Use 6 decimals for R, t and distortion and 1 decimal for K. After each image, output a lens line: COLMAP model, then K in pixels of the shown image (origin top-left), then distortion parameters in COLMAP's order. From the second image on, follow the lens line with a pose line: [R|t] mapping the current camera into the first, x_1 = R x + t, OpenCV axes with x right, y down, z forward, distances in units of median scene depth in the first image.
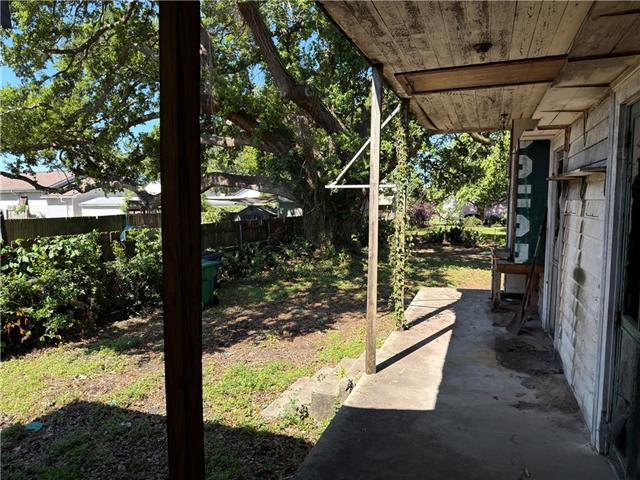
lens RADIAL K [[452.5, 0, 321.9], [0, 452.5, 241.9], [0, 0, 1]] dist [0.013430, -0.015191]
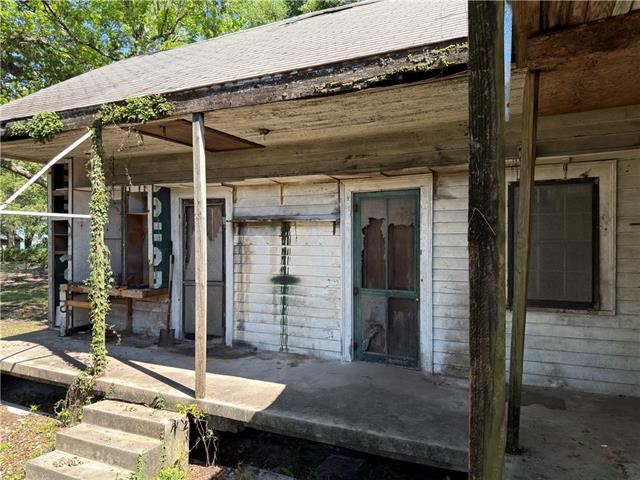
lens RADIAL K [[452.5, 0, 322.3], [0, 452.5, 242.6], [0, 0, 1]] dist [0.013430, -0.015191]
pose [[0.076129, -0.003562, 0.997092, -0.805538], [0.085259, 0.996354, -0.002950, -0.035600], [-0.993446, 0.085236, 0.076156, 0.535723]]
